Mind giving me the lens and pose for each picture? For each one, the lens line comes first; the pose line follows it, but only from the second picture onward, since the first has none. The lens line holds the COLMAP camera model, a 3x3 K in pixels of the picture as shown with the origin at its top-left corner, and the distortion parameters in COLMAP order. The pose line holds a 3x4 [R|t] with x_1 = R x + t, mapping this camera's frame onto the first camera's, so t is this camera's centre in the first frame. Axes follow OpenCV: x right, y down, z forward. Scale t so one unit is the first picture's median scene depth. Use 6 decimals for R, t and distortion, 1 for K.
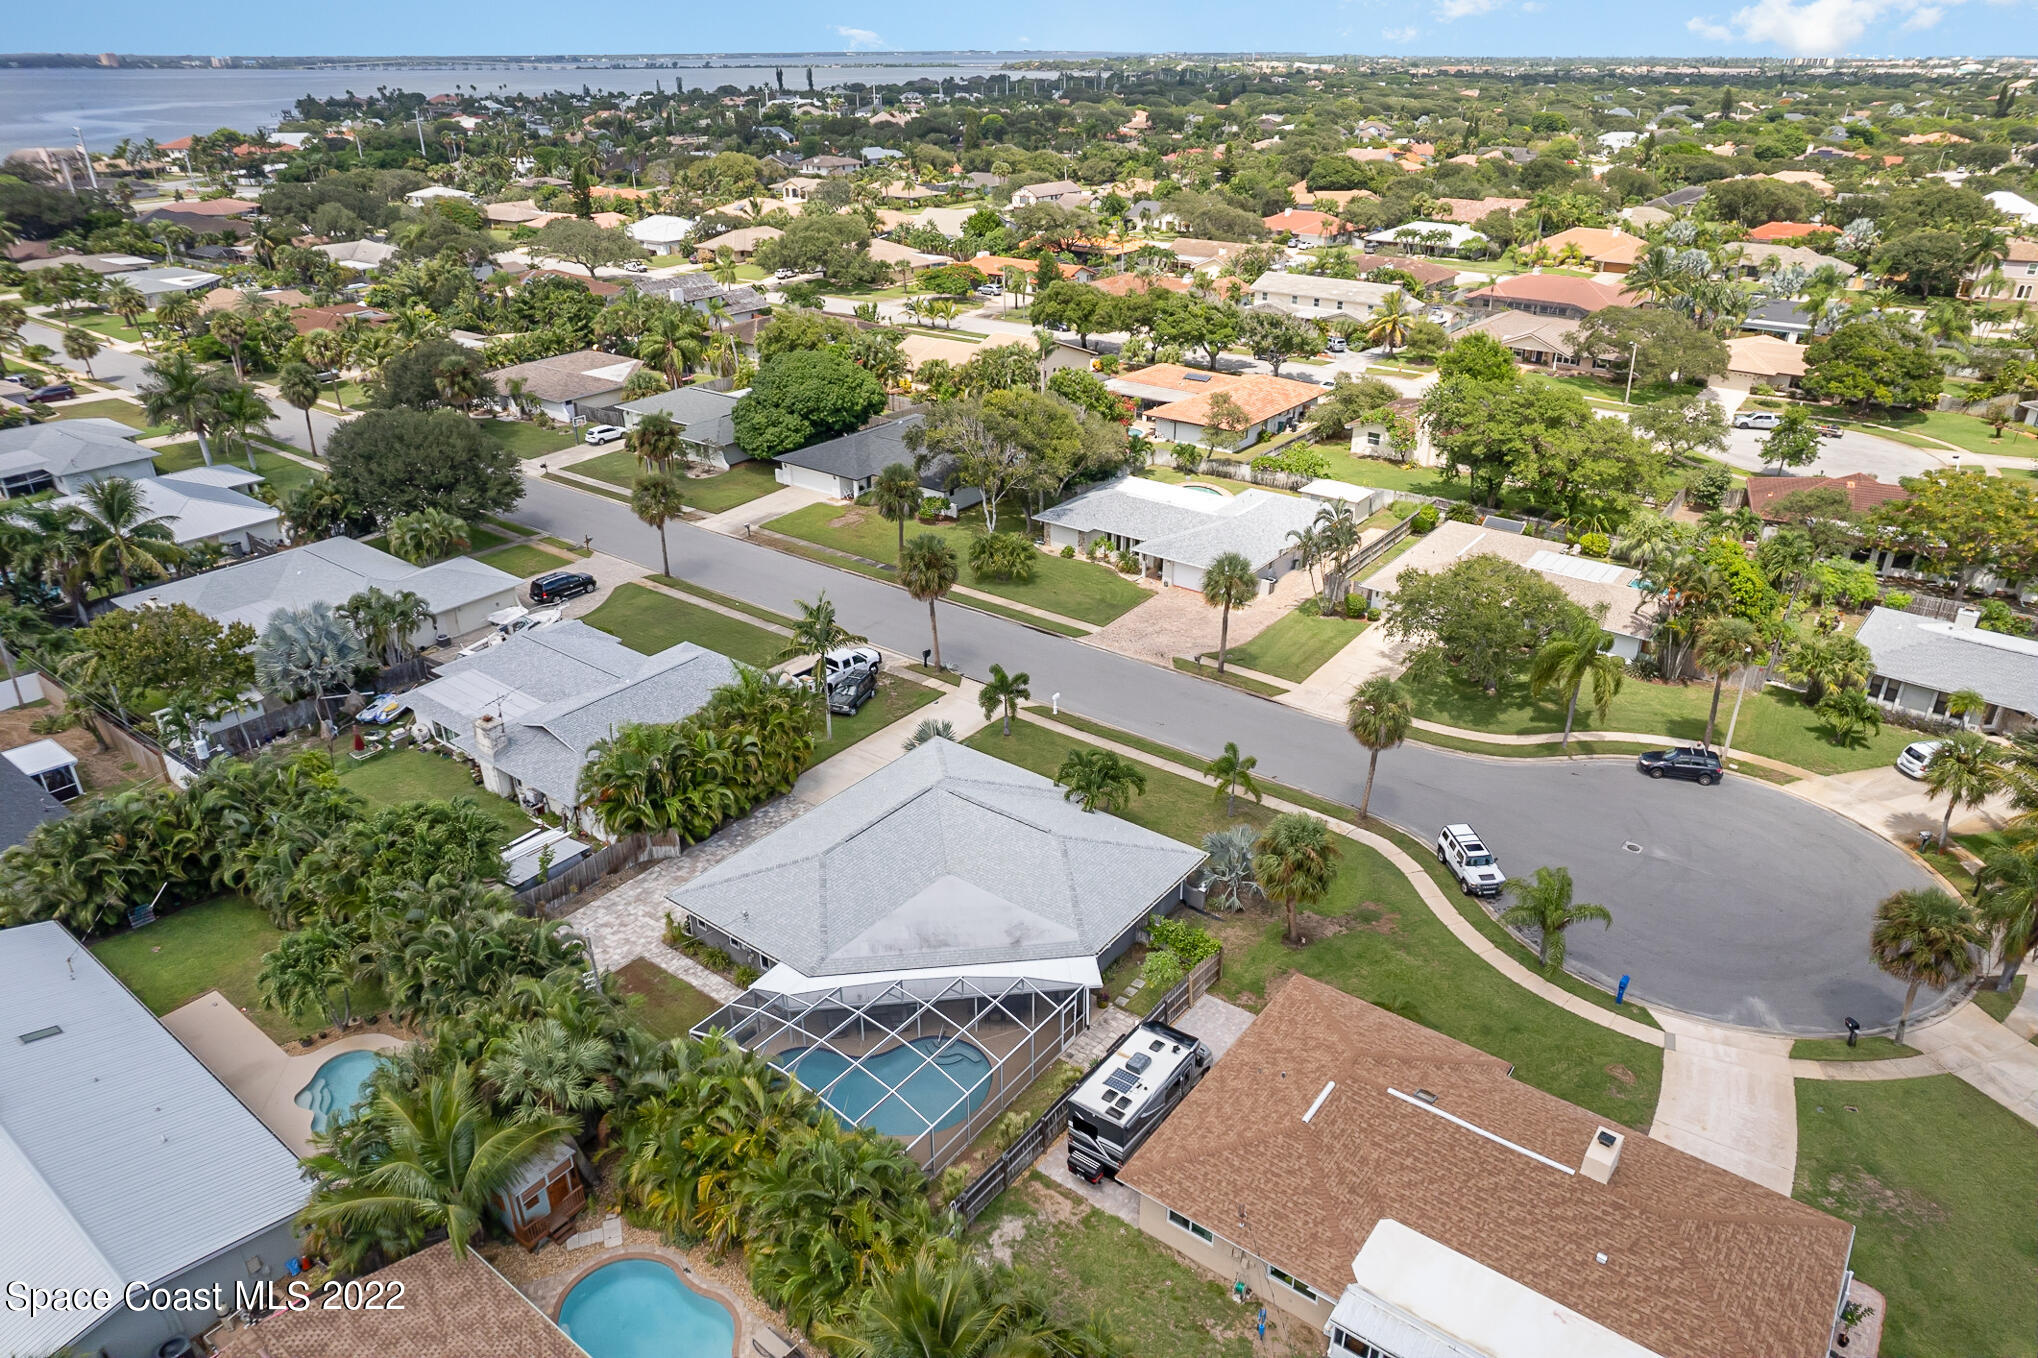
lens RADIAL K [[1297.6, 0, 1019.0], [0, 1297.6, 679.0], [0, 0, 1]] dist [-0.076004, 0.061857]
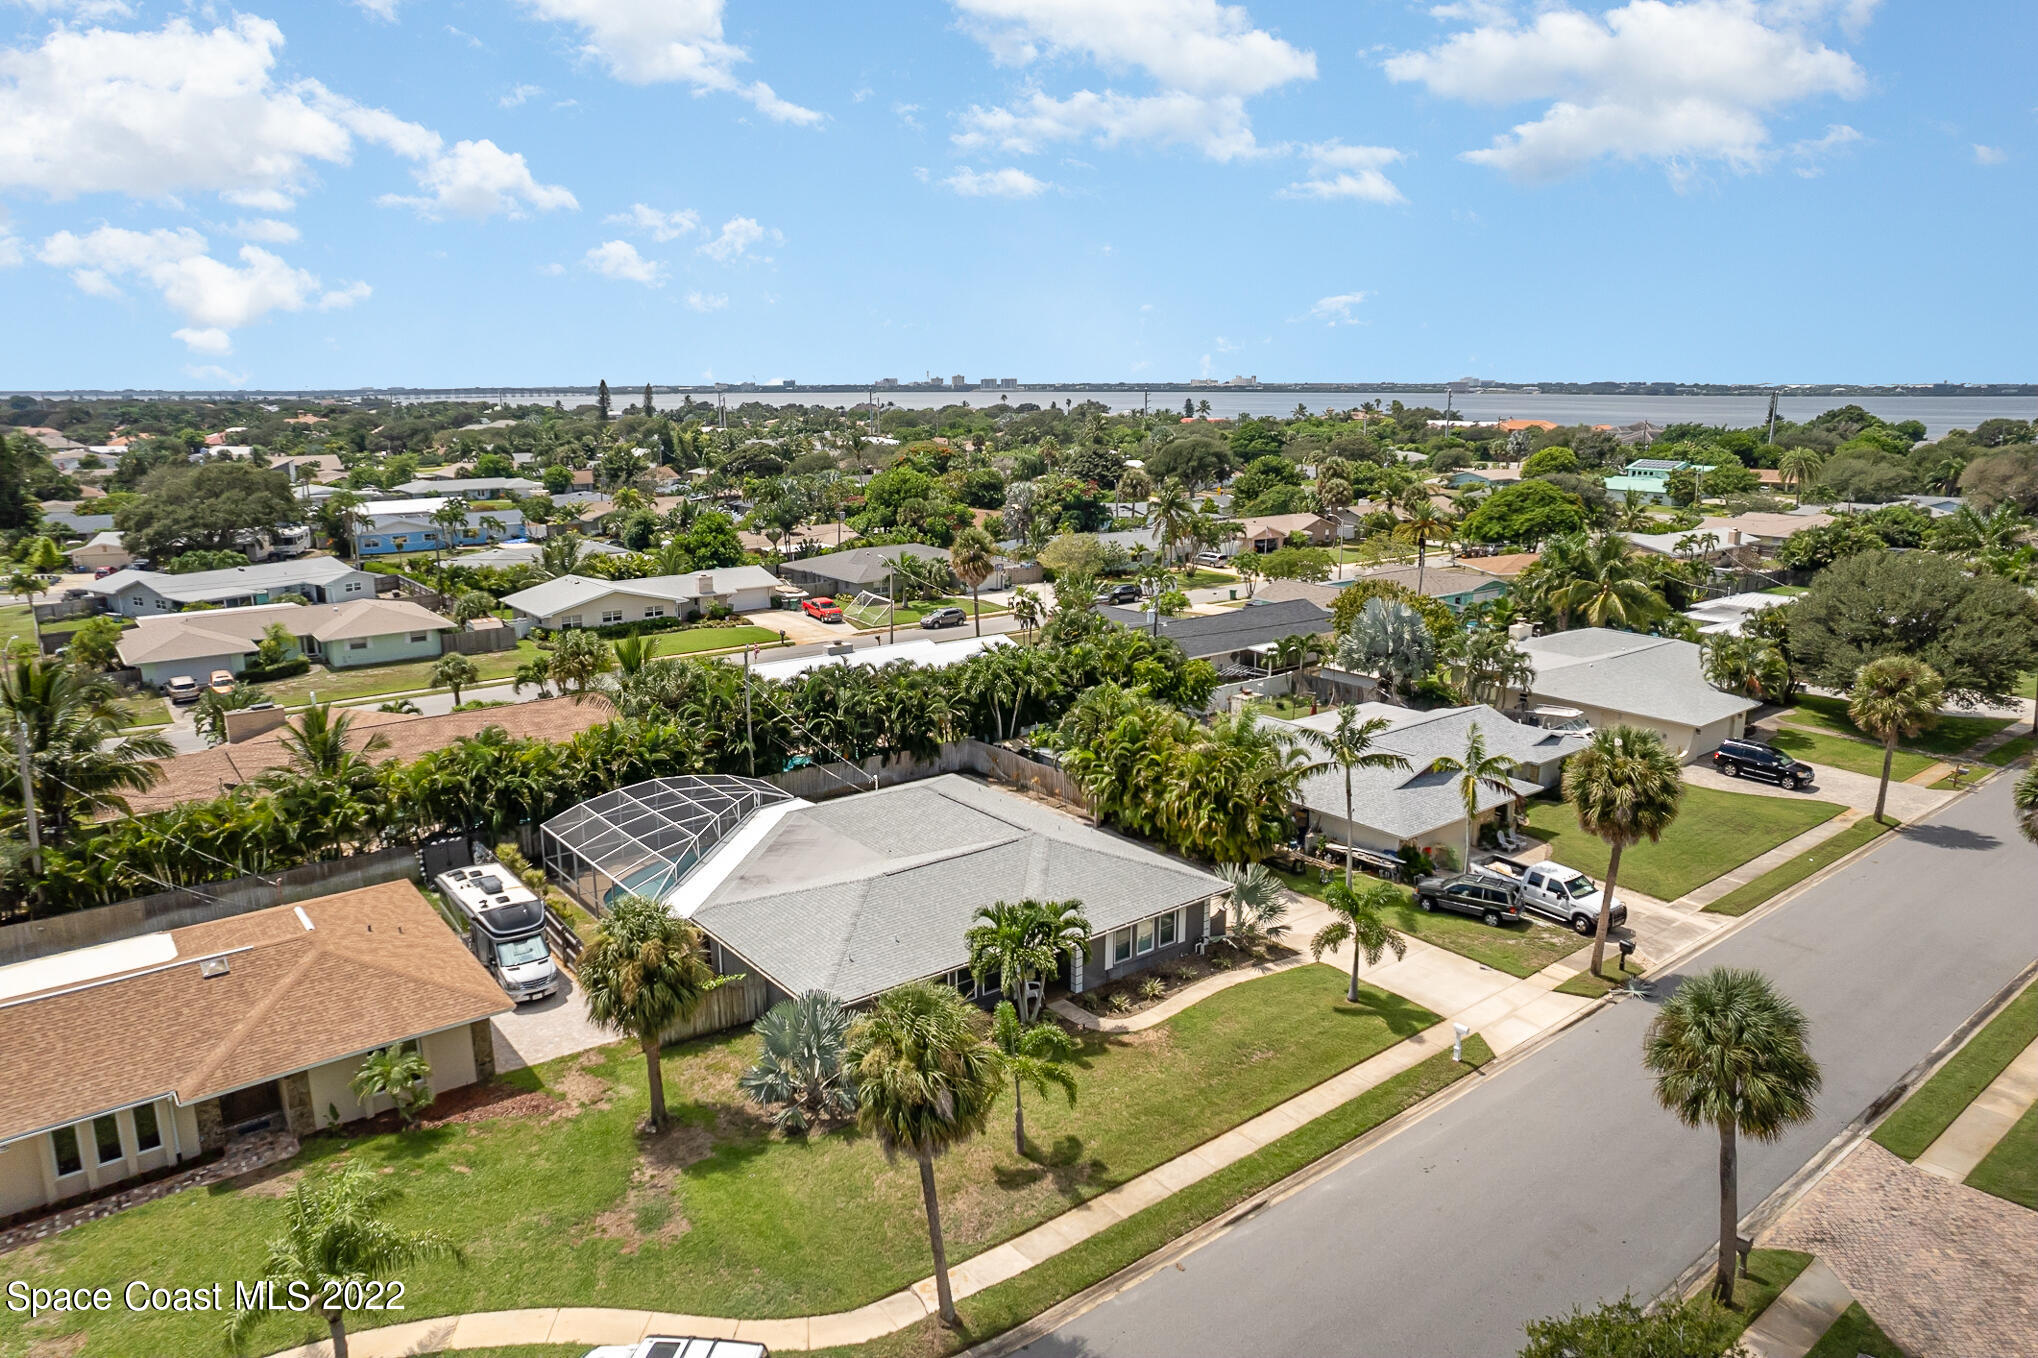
lens RADIAL K [[1297.6, 0, 1019.0], [0, 1297.6, 679.0], [0, 0, 1]] dist [-0.076004, 0.061857]
pose [[-0.244419, 0.218478, -0.944736, 0.636987], [-0.423475, 0.852415, 0.306687, -0.228230], [0.872312, 0.475033, -0.115826, 0.983459]]
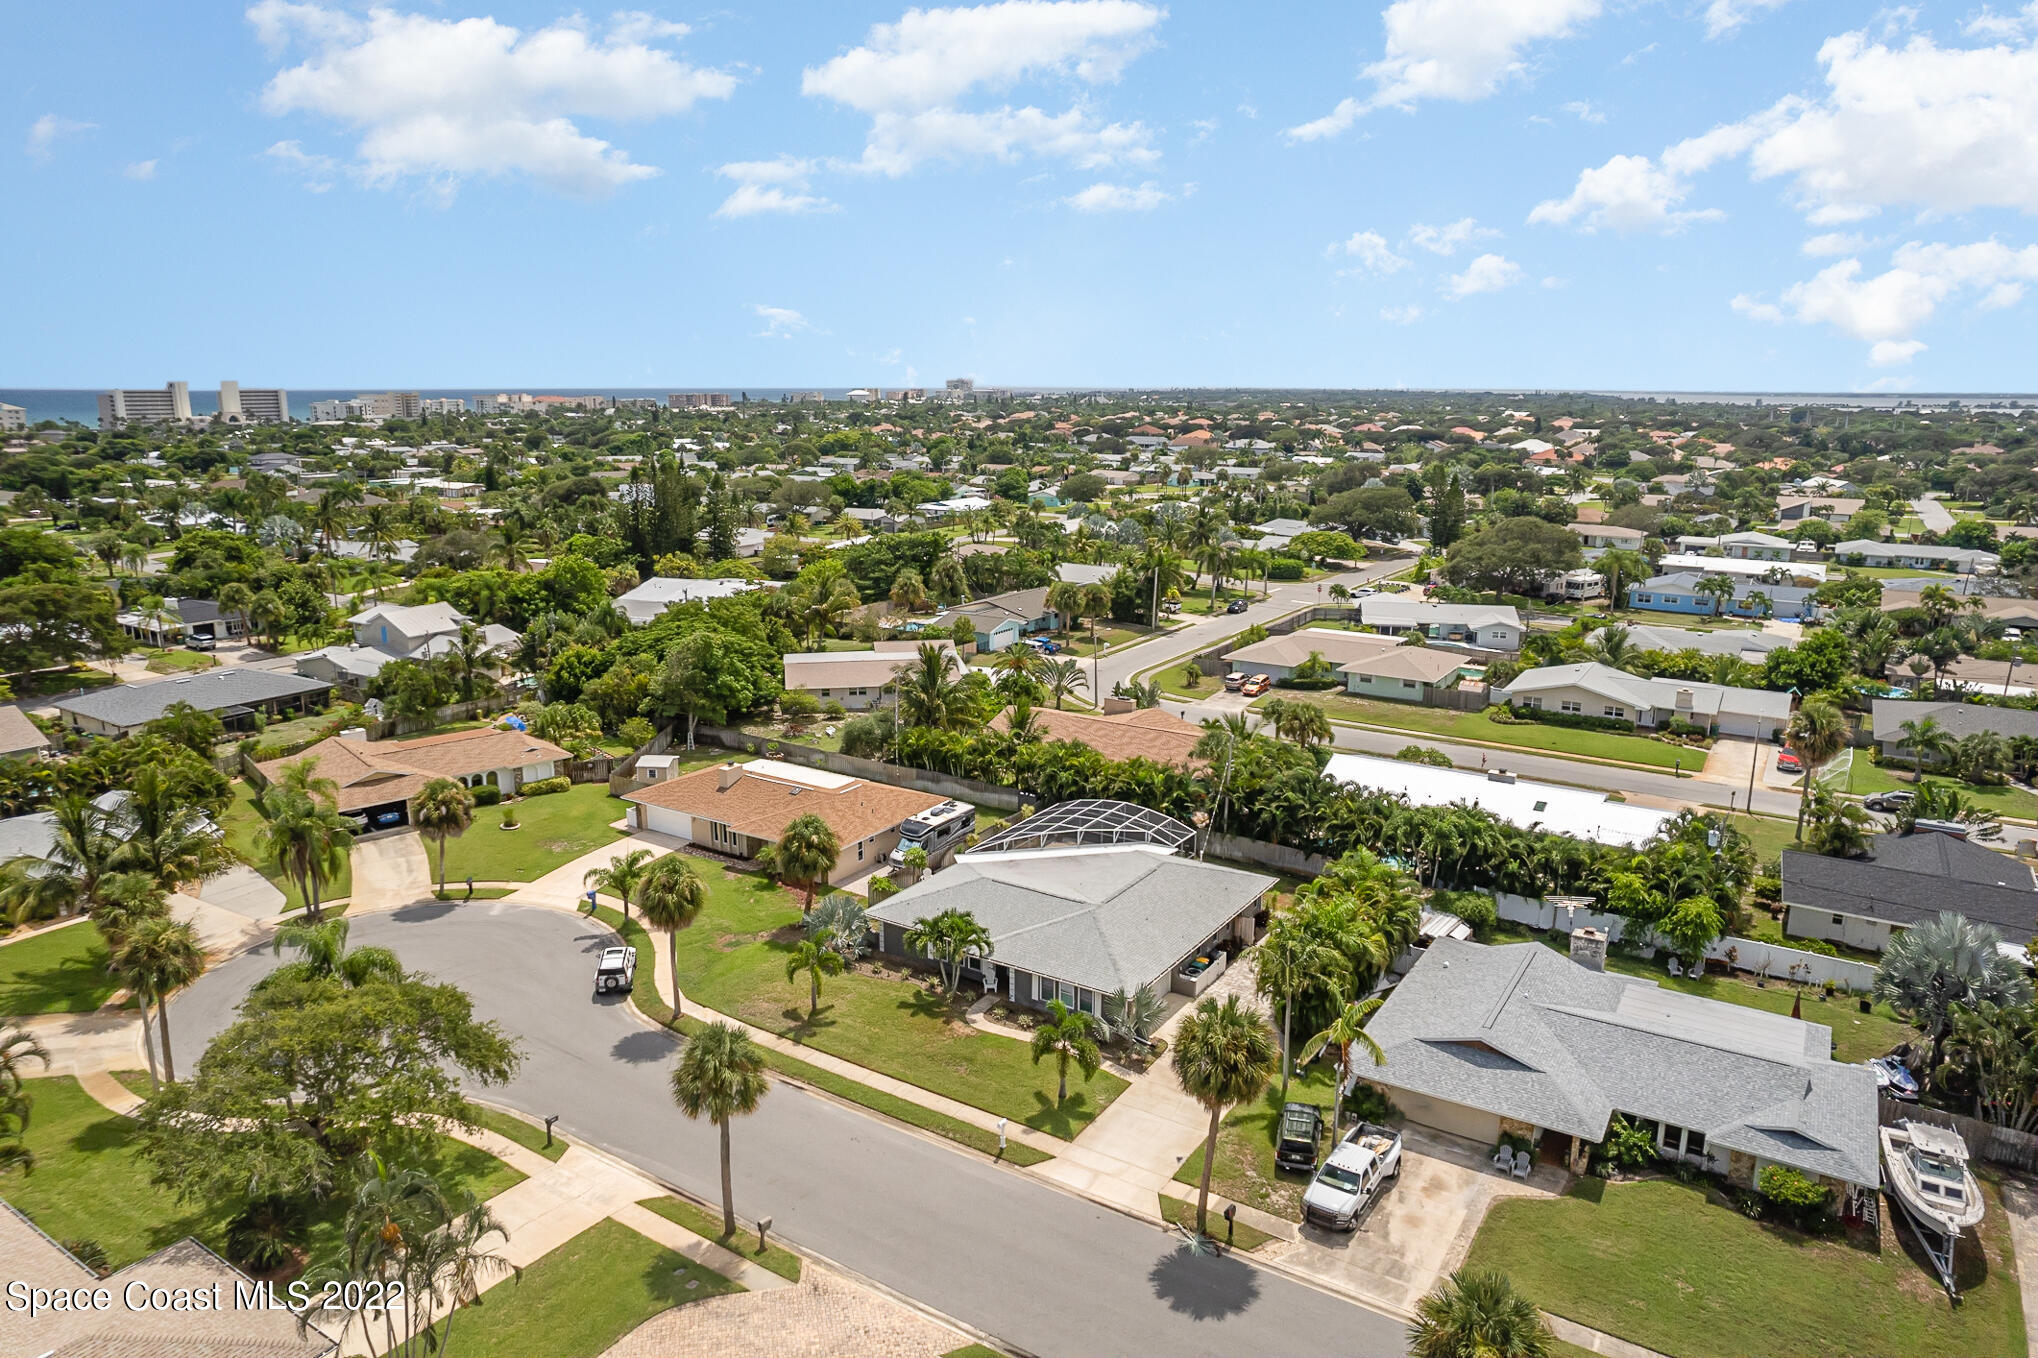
lens RADIAL K [[1297.6, 0, 1019.0], [0, 1297.6, 679.0], [0, 0, 1]] dist [-0.076004, 0.061857]
pose [[-0.997164, 0.018897, -0.072845, 0.076184], [-0.031007, 0.778819, 0.626481, -0.718289], [0.068572, 0.626964, -0.776025, 1.639362]]
